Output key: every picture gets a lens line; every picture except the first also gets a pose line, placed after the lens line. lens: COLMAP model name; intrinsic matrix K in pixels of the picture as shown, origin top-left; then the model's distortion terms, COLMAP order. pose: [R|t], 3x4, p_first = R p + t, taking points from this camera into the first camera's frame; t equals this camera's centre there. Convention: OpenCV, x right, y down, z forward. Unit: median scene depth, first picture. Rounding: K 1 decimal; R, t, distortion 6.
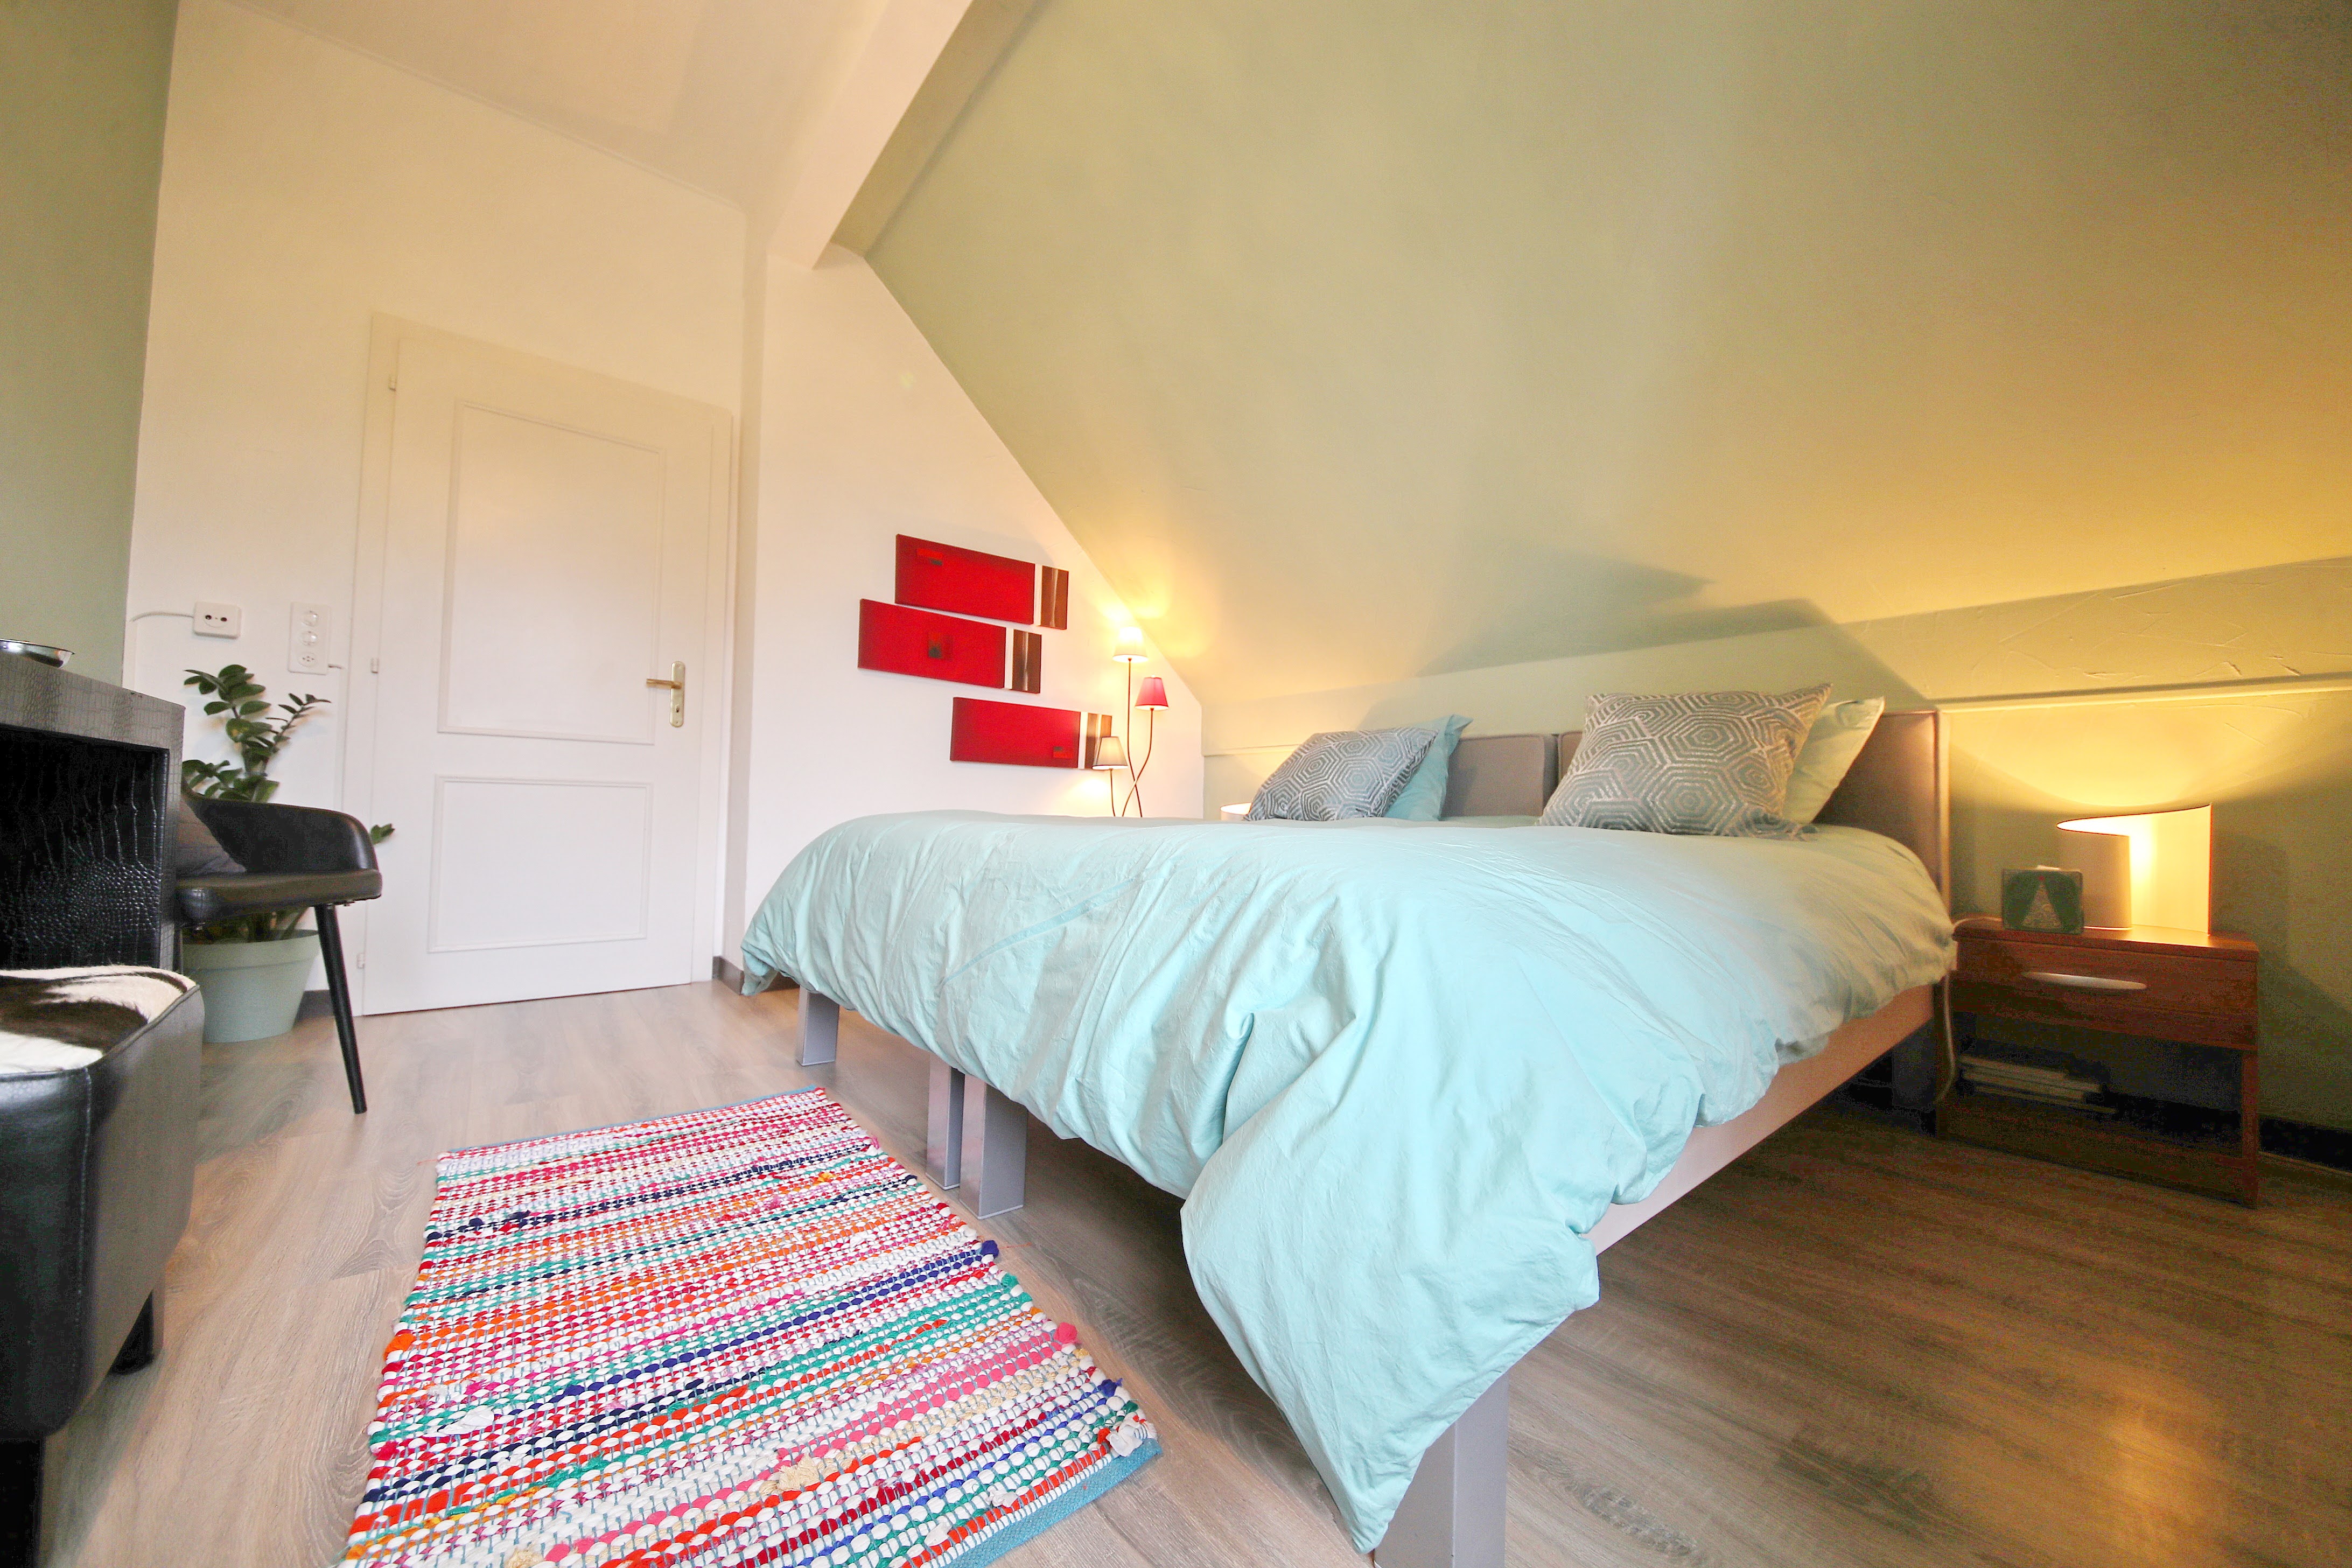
lens RADIAL K [[821.1, 0, 1171.8], [0, 821.1, 780.5], [0, 0, 1]] dist [-0.000123, -0.008470]
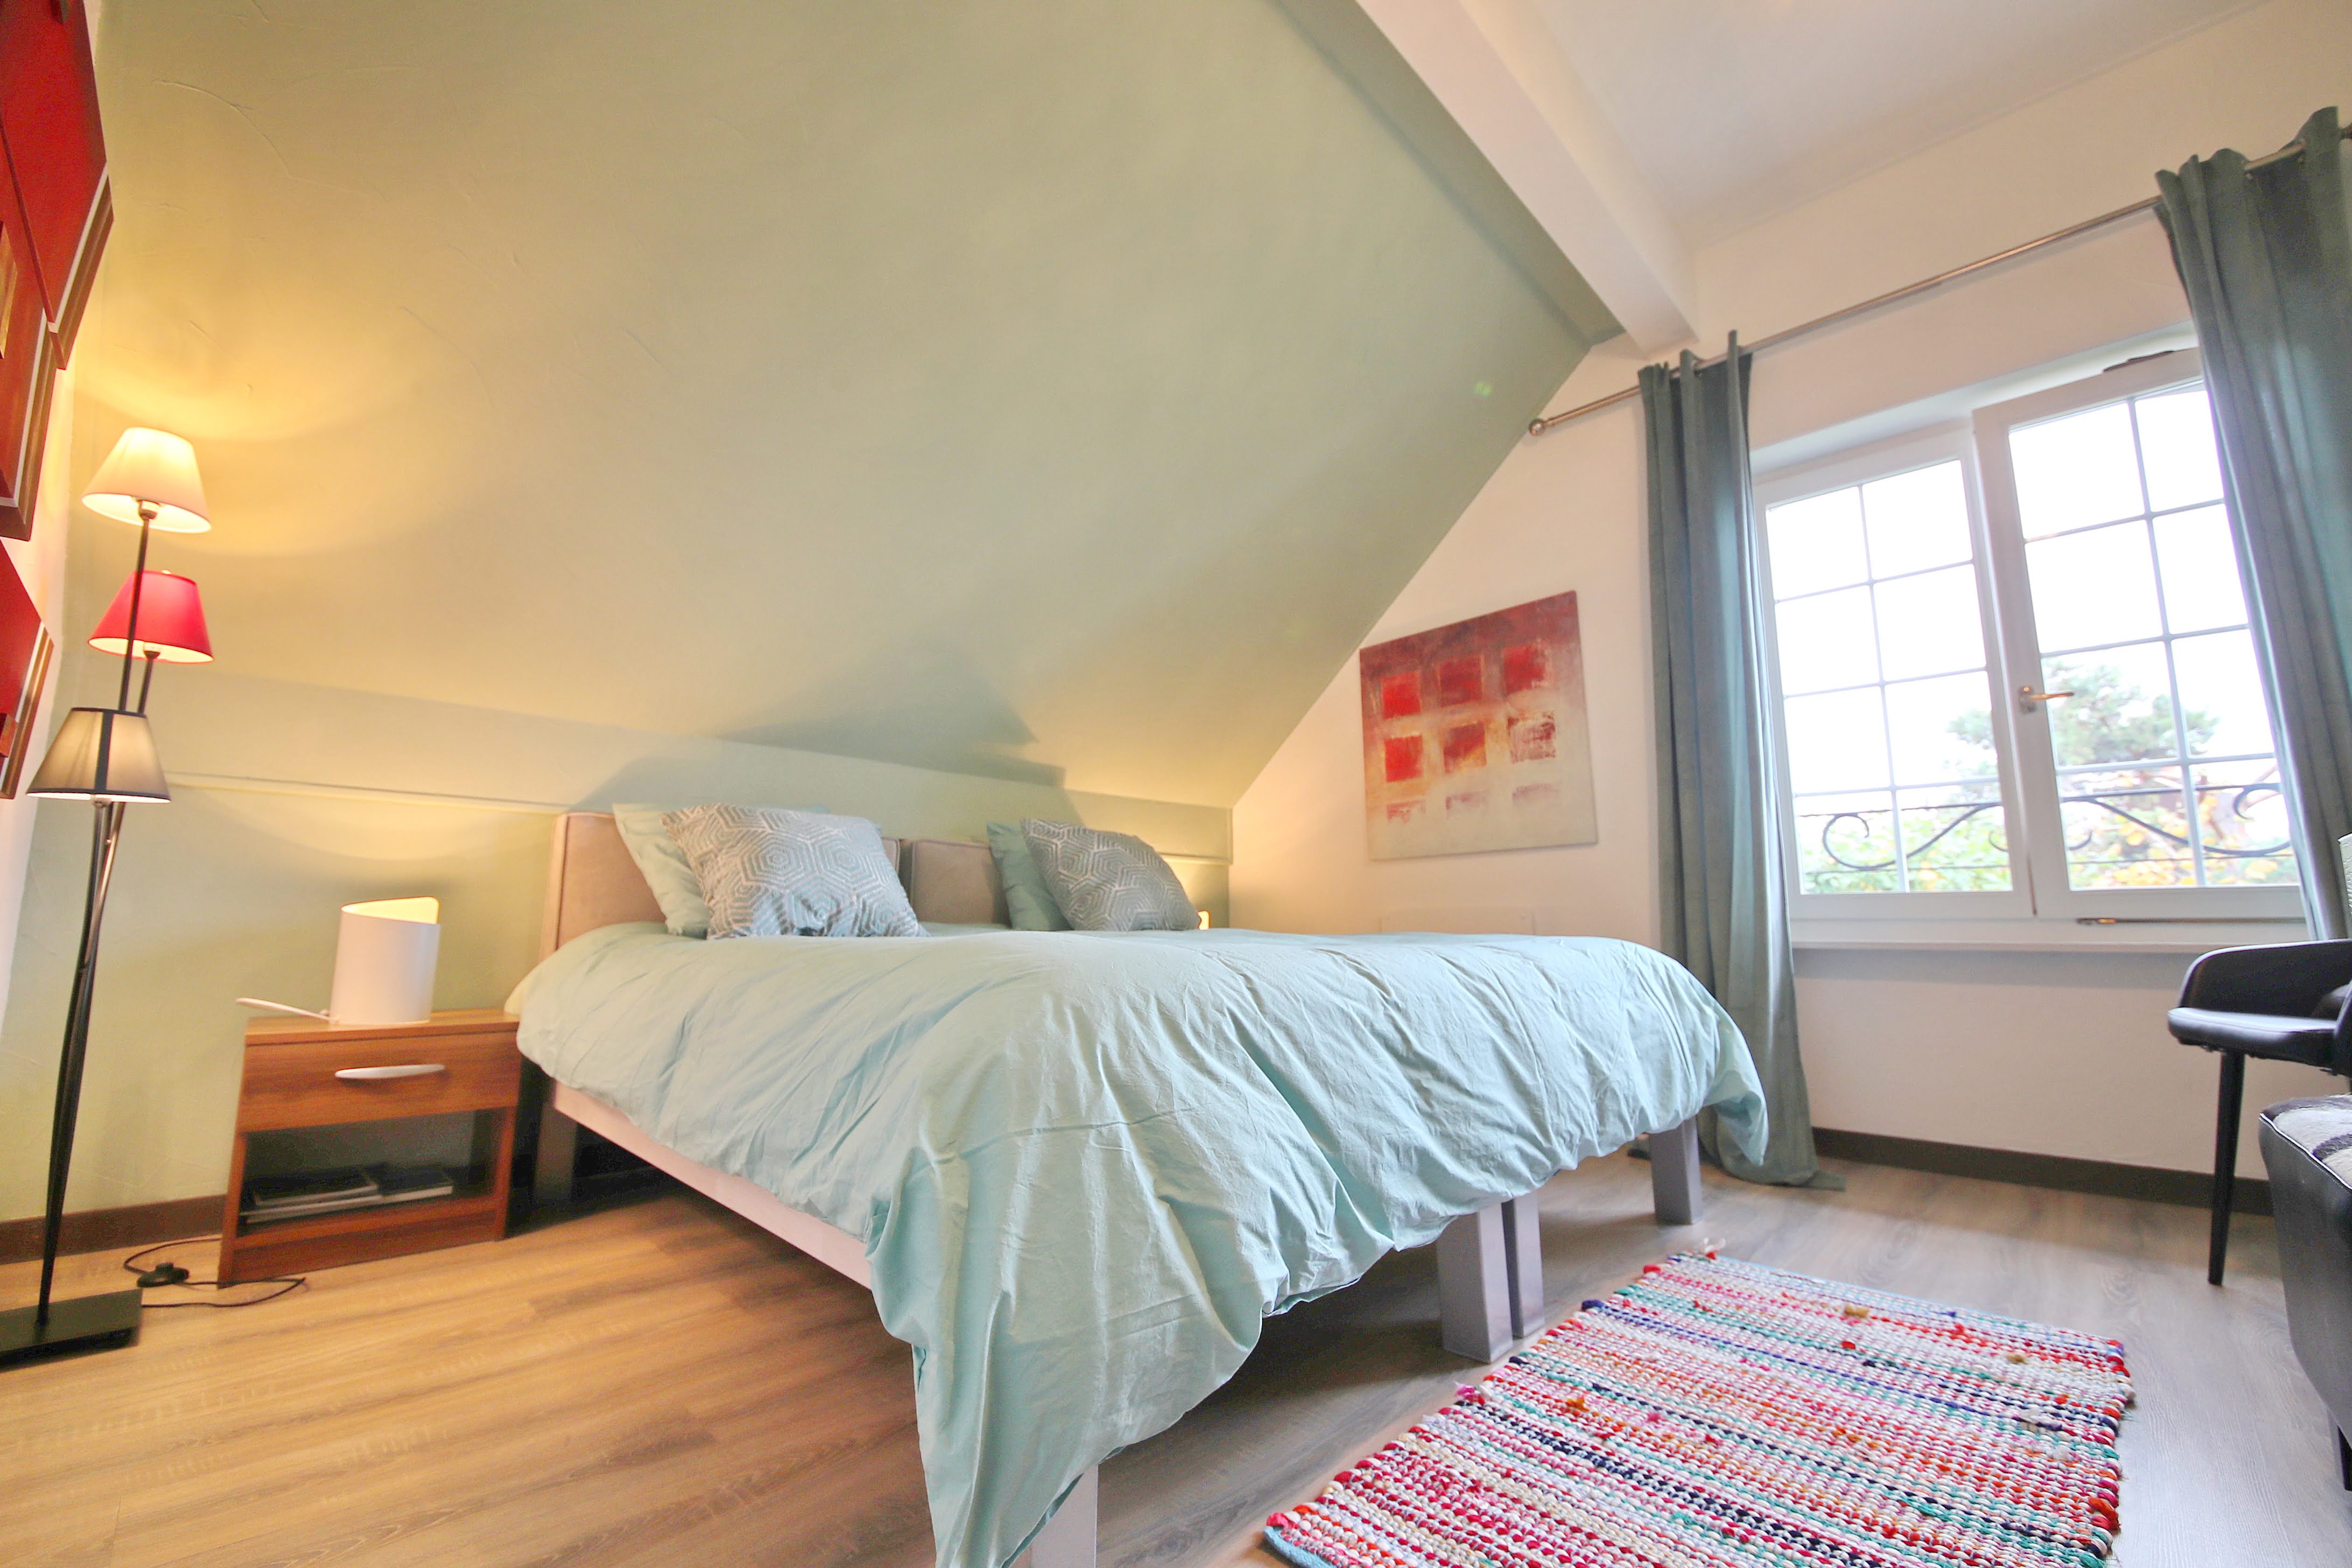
lens RADIAL K [[919.2, 0, 1178.1], [0, 919.2, 788.1], [0, 0, 1]] dist [0.015764, -0.017421]
pose [[-0.094121, 0.120579, 0.988232, -1.246941], [-0.037088, 0.991525, -0.124513, 0.013175], [-0.994870, -0.048371, -0.088851, 1.378056]]
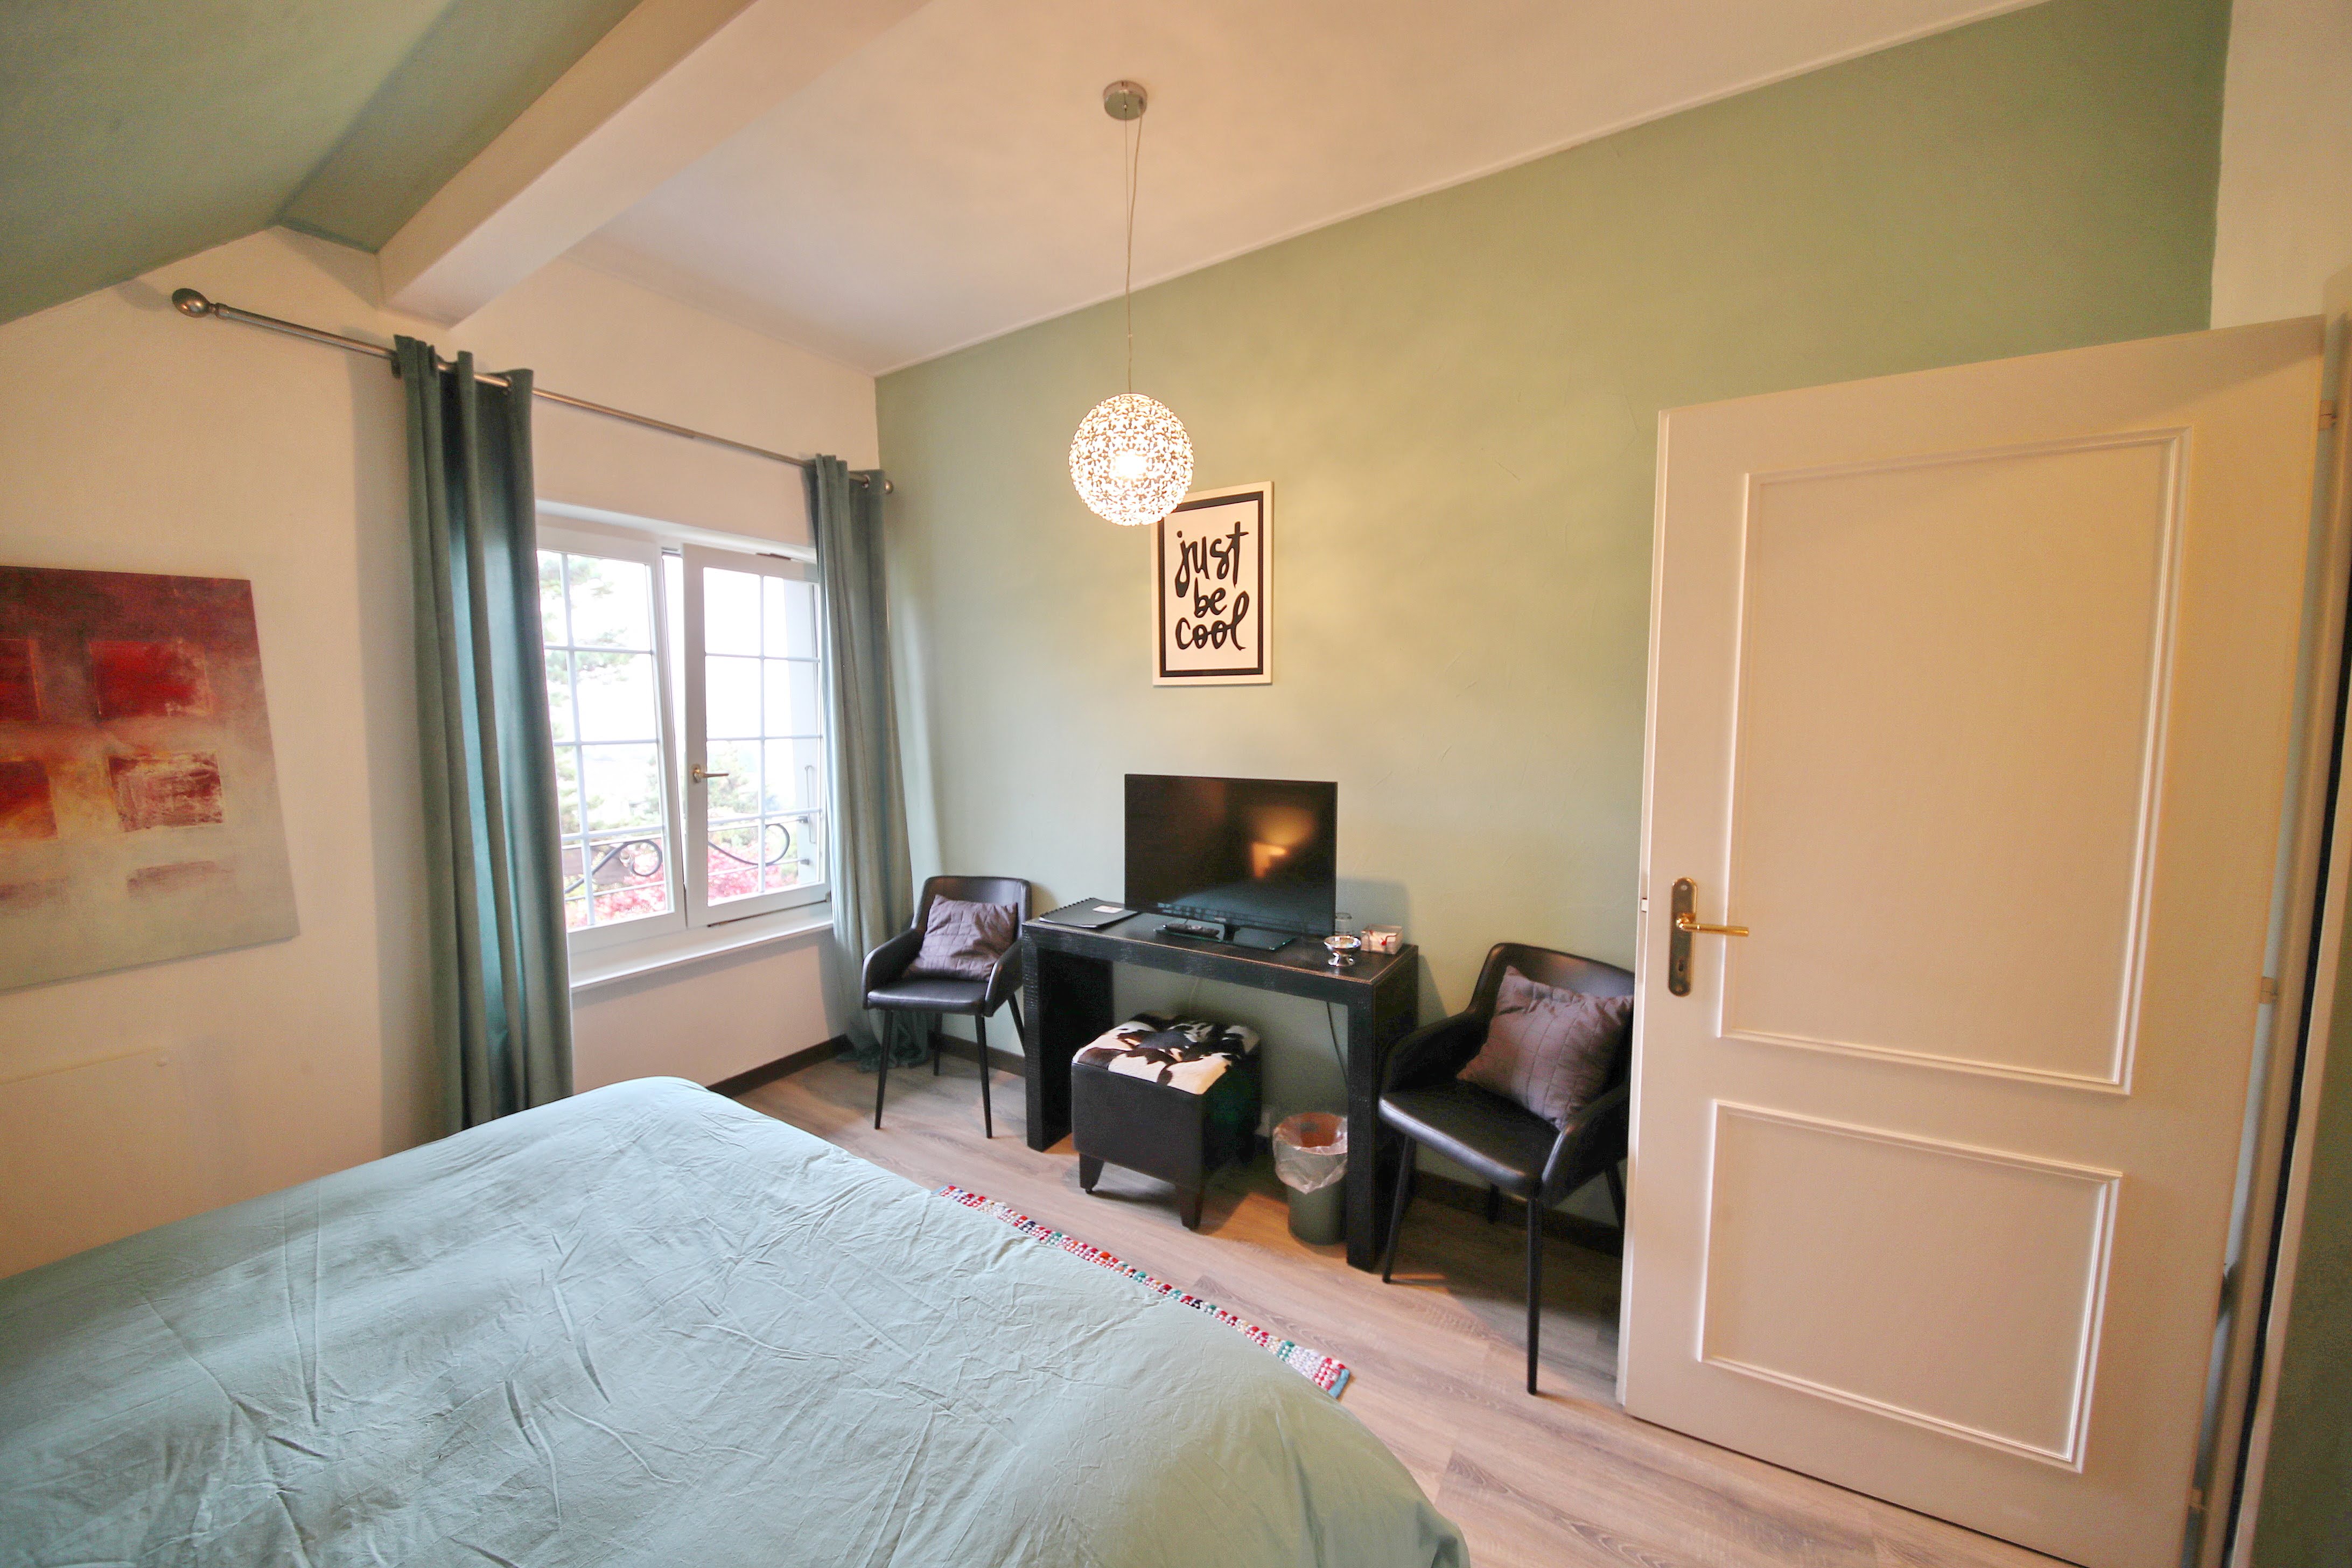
lens RADIAL K [[821.1, 0, 1171.8], [0, 821.1, 780.5], [0, 0, 1]] dist [-0.000123, -0.008470]
pose [[-0.954664, 0.019053, -0.297076, -0.276487], [0.005161, 0.998859, 0.047477, -0.485528], [0.297642, 0.043791, -0.953673, 2.012576]]
